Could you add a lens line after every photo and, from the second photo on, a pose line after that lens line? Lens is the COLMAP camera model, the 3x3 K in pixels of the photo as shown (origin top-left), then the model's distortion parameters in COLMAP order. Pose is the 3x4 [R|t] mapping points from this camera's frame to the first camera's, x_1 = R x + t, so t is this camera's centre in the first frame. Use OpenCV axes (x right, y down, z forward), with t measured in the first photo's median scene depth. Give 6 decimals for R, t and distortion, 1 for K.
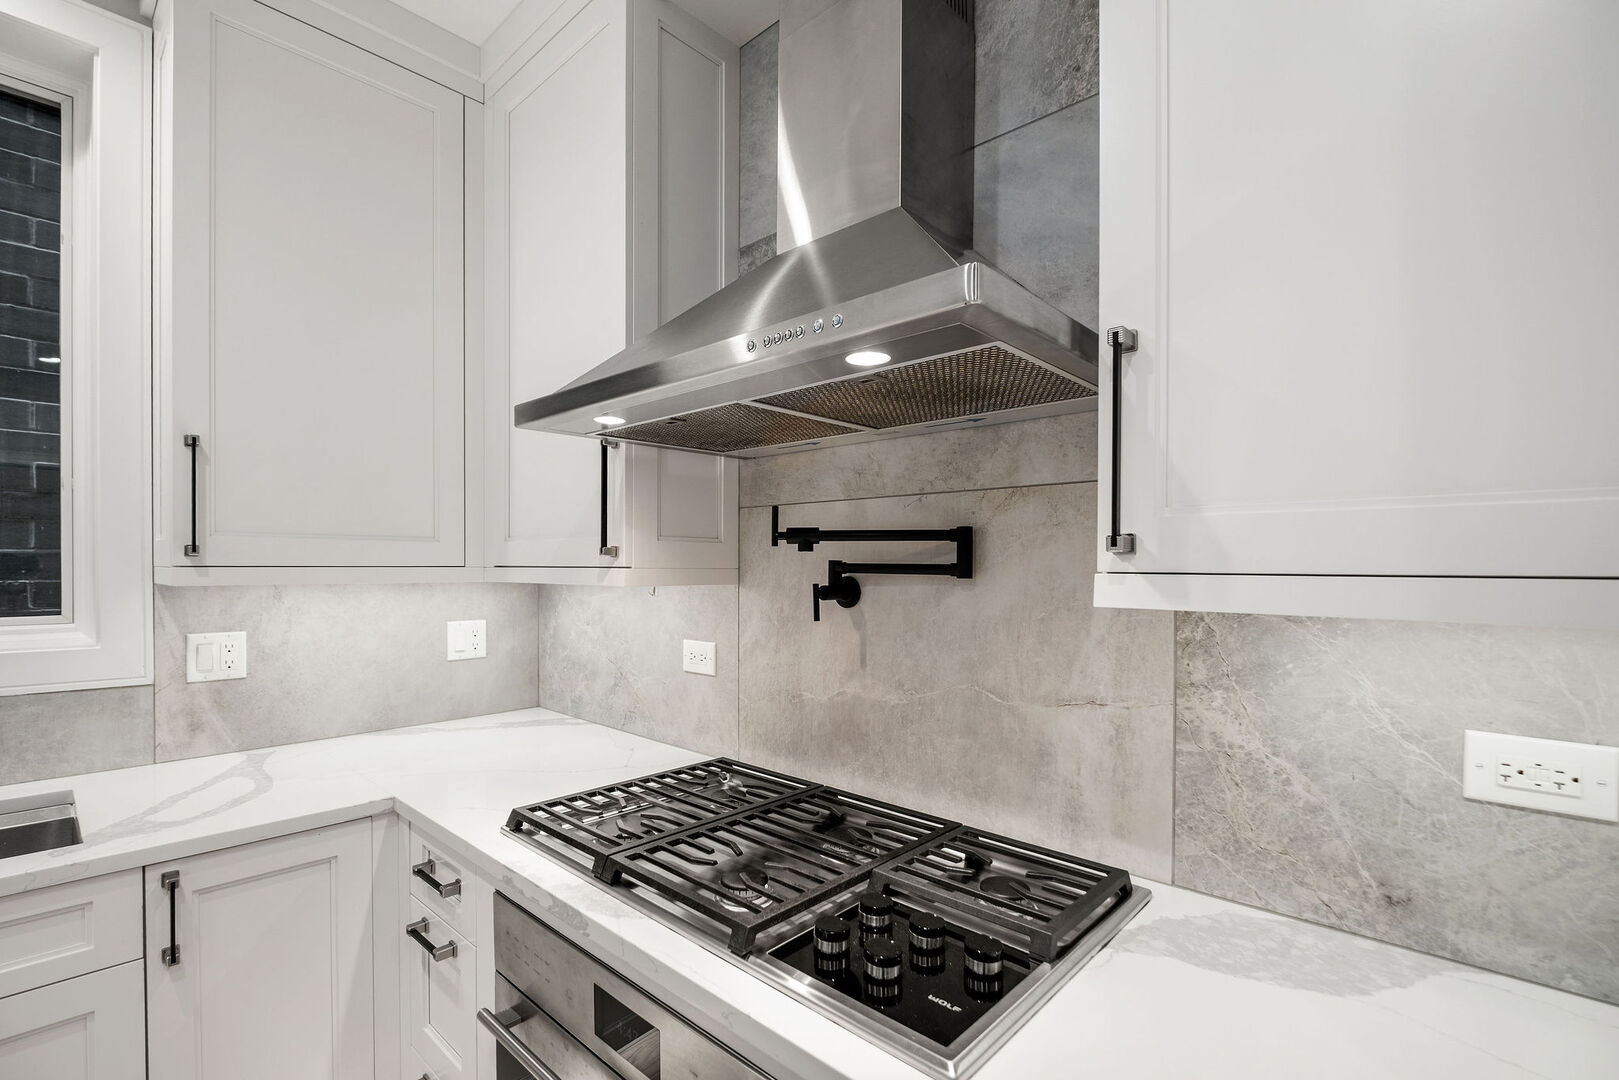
lens RADIAL K [[736.5, 0, 793.2], [0, 736.5, 572.7], [0, 0, 1]] dist [-0.002643, -0.000959]
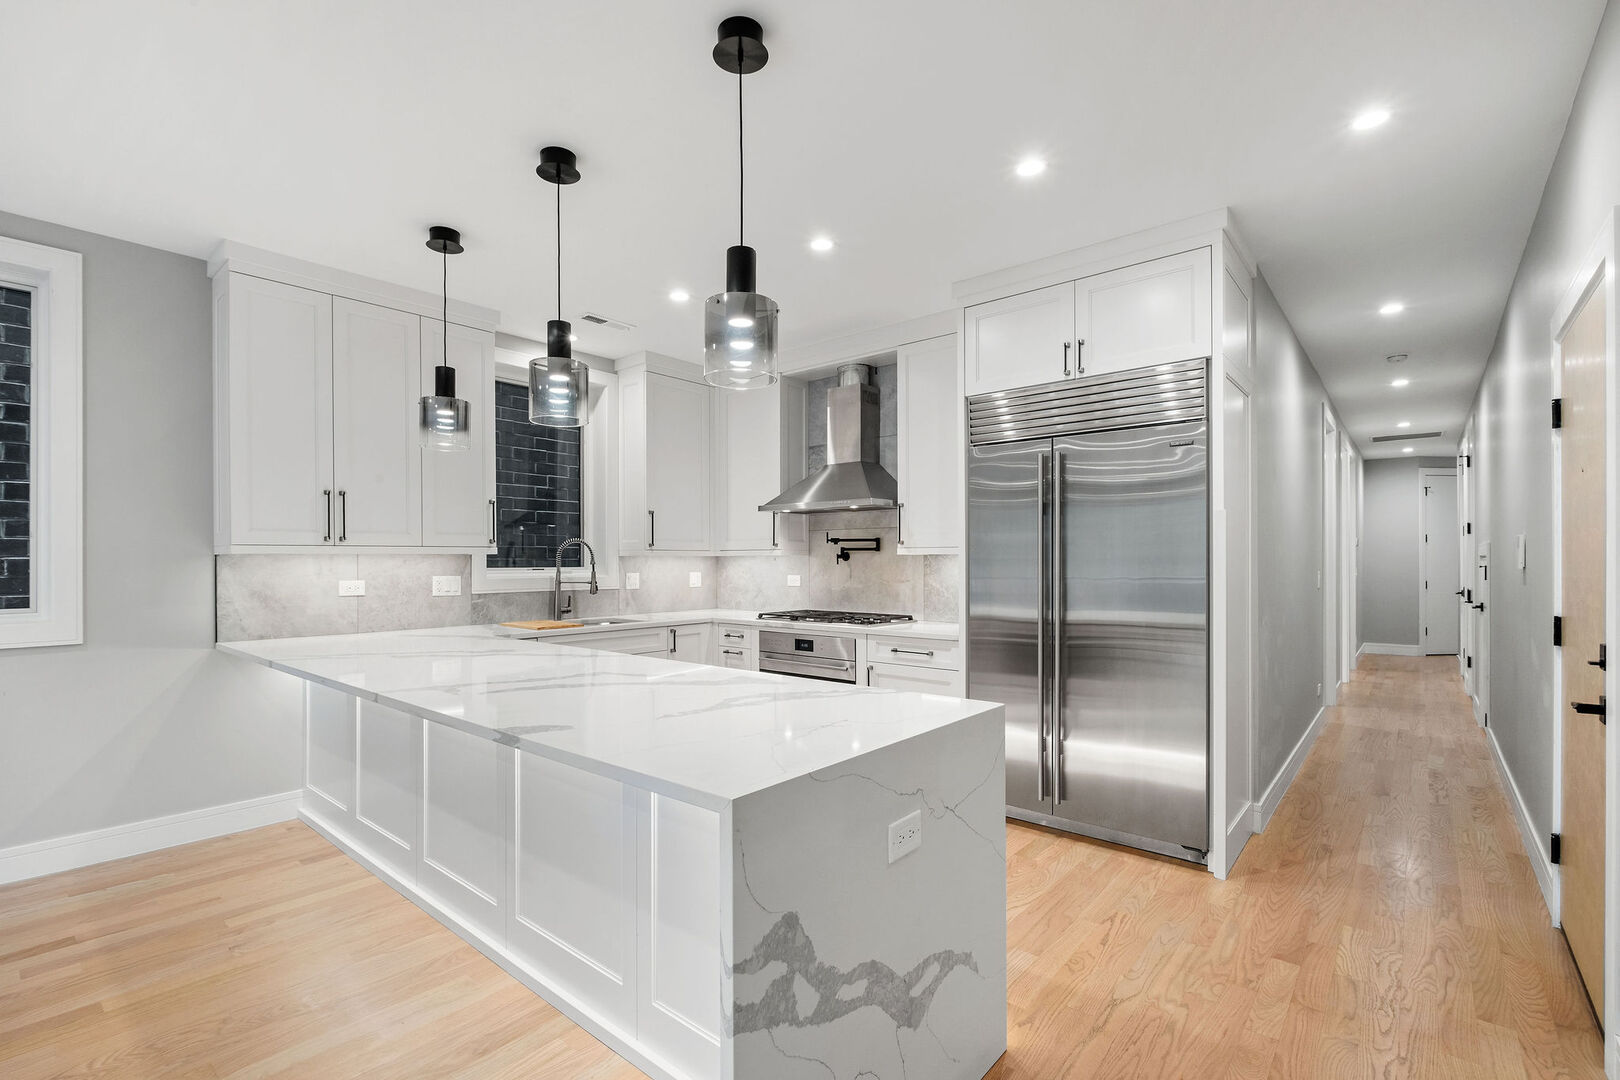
lens RADIAL K [[736.9, 0, 793.7], [0, 736.9, 572.7], [0, 0, 1]] dist [-0.002643, -0.000959]
pose [[0.998806, -0.006638, 0.048395, -0.334830], [0.006397, 0.999966, 0.005128, 0.083025], [-0.048427, -0.004812, 0.998815, -2.408719]]
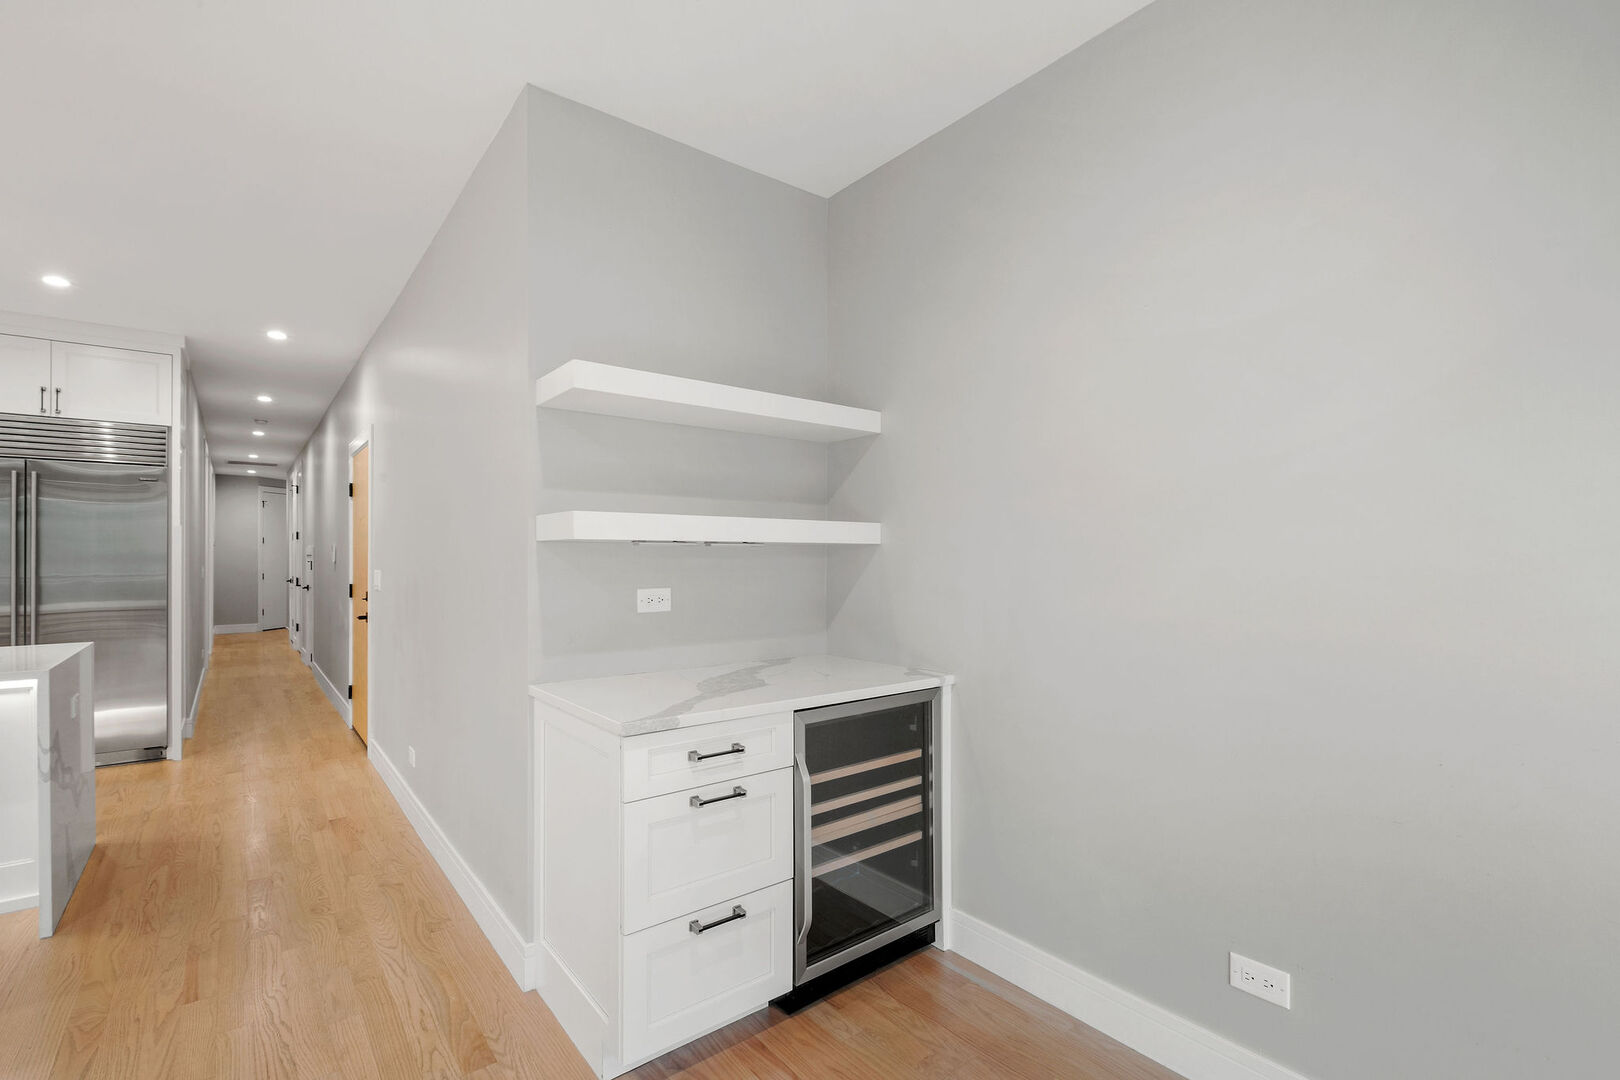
lens RADIAL K [[716.1, 0, 797.6], [0, 716.1, 554.8], [0, 0, 1]] dist [-0.011576, -0.000330]
pose [[0.149227, 0.004219, 0.988794, -1.722442], [0.005762, 0.999970, -0.005136, 0.092457], [-0.988786, 0.006464, 0.149199, -3.577037]]
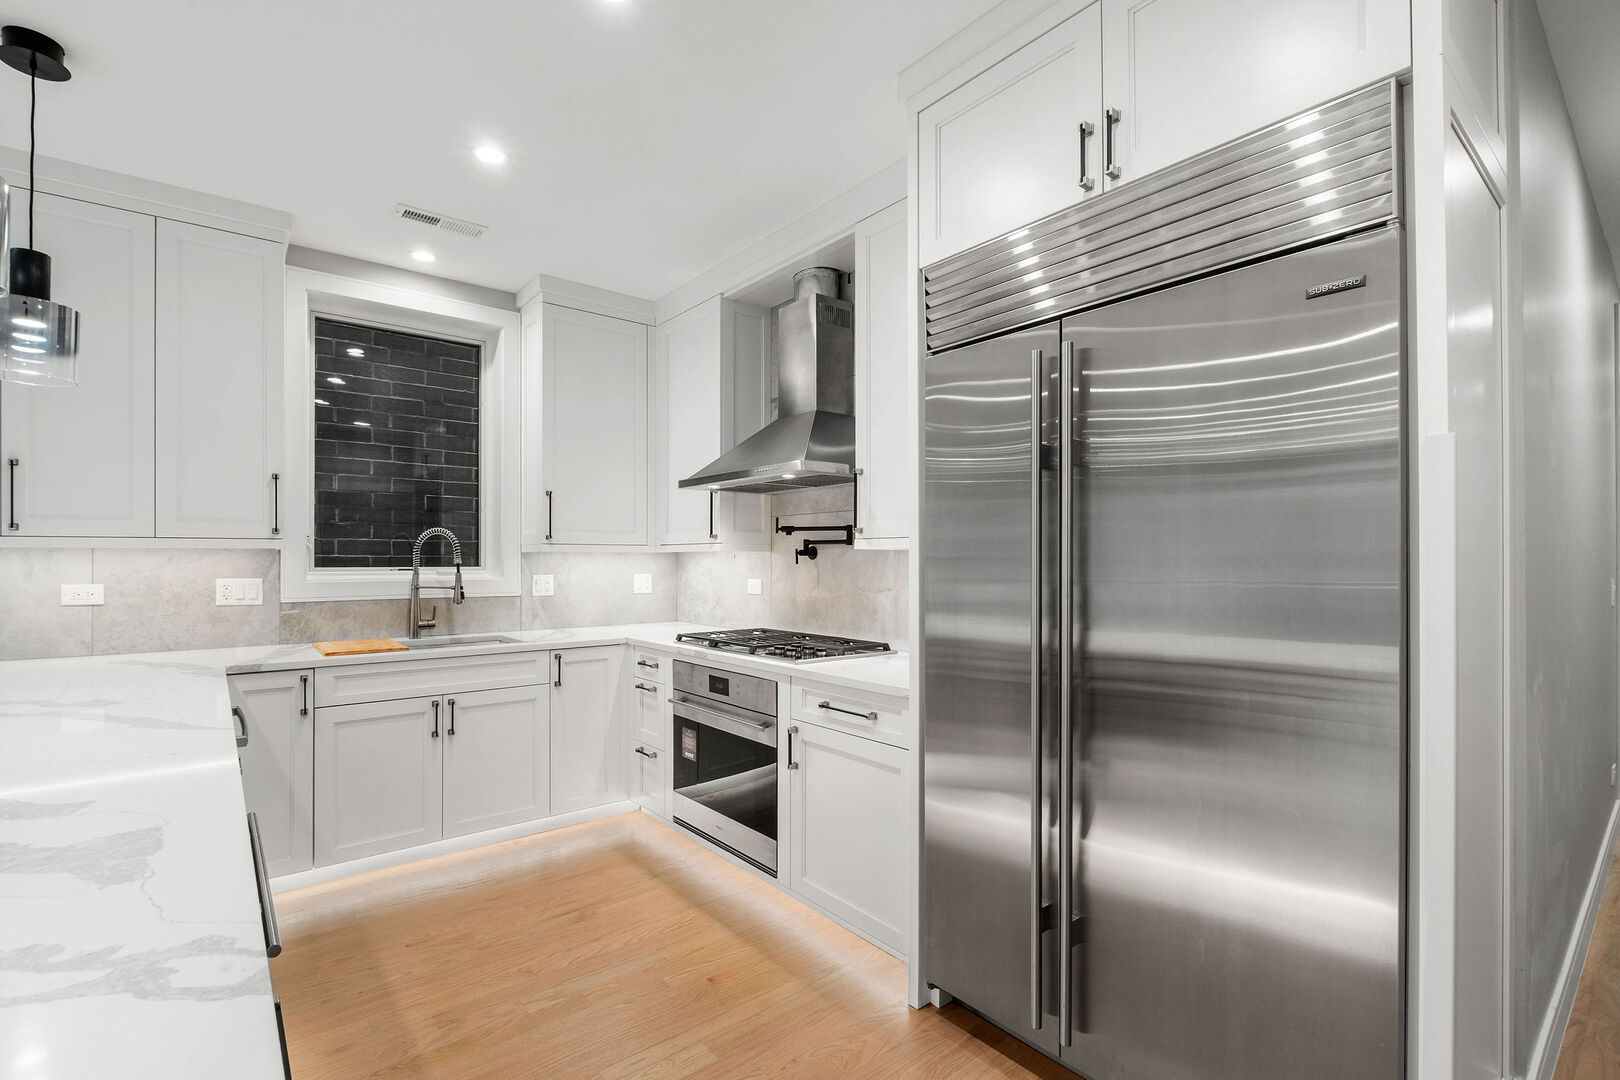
lens RADIAL K [[733.2, 0, 794.3], [0, 733.2, 566.6], [0, 0, 1]] dist [-0.010622, 0.000024]
pose [[0.991103, -0.002318, -0.133075, 0.331227], [0.002042, 0.999995, -0.002212, 0.075872], [0.133080, 0.001920, 0.991103, -1.341703]]
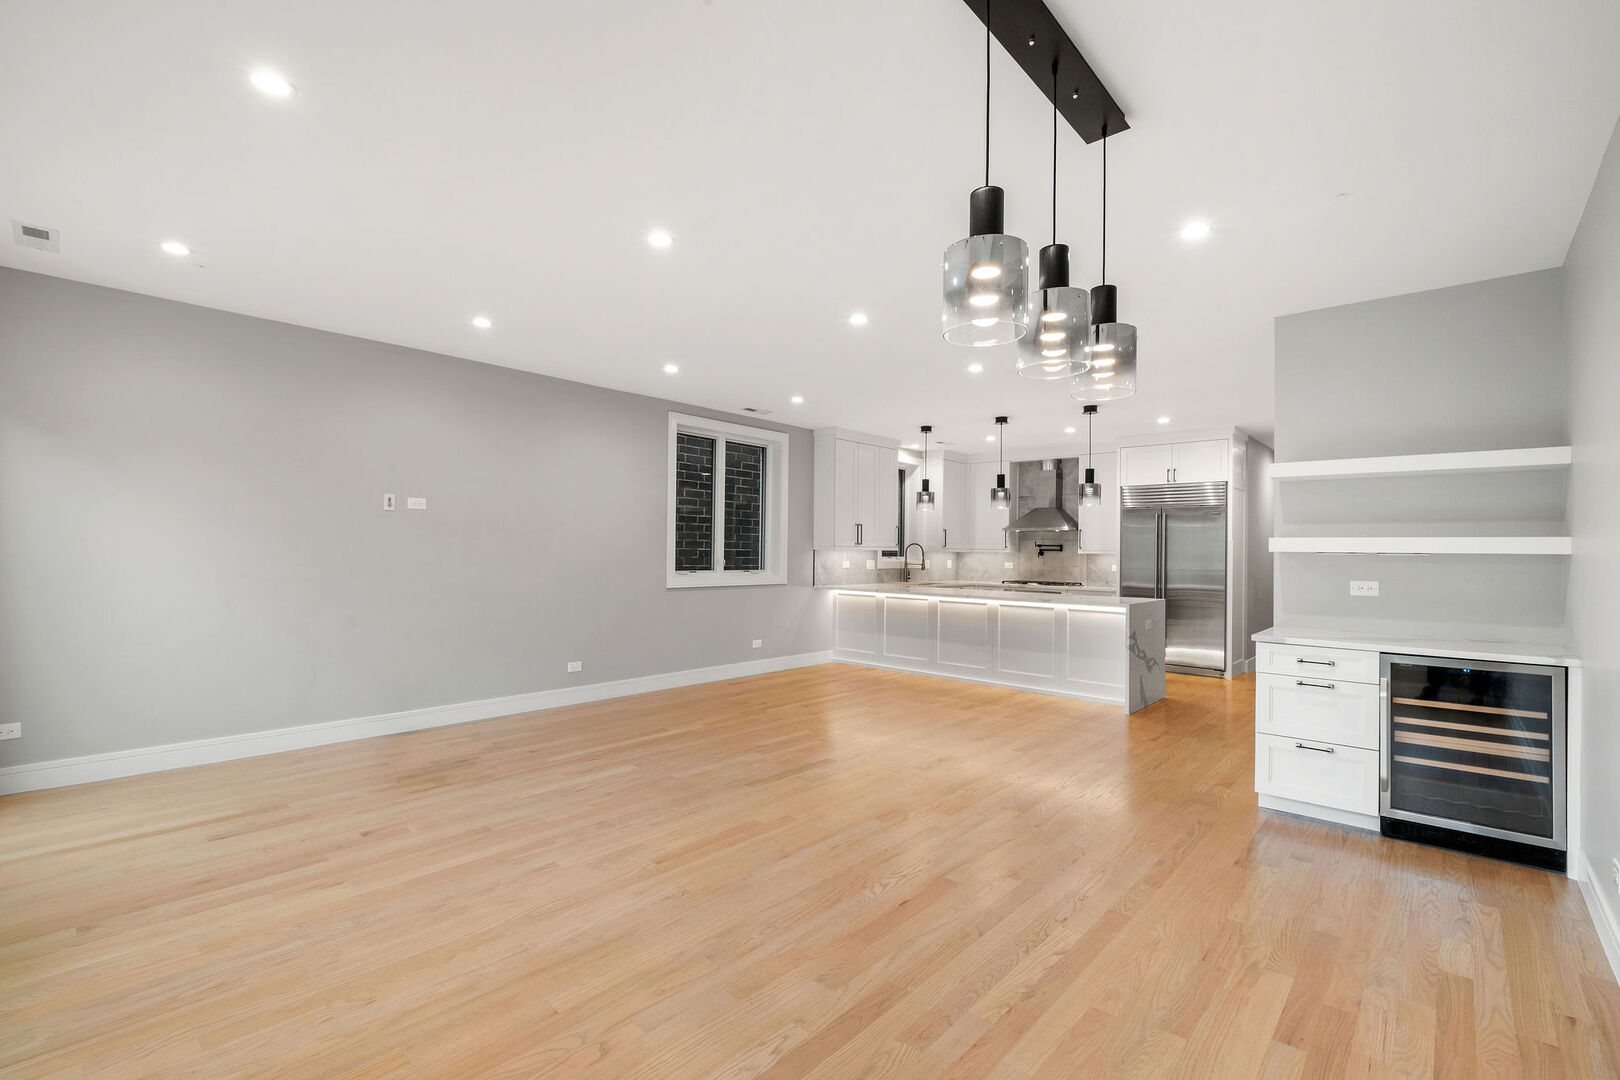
lens RADIAL K [[716.1, 0, 797.6], [0, 716.1, 554.8], [0, 0, 1]] dist [-0.011576, -0.000330]
pose [[0.999802, 0.010303, 0.017027, -2.286749], [-0.010212, 0.999933, -0.005391, 0.096266], [-0.017082, 0.005216, 0.999840, -5.548077]]
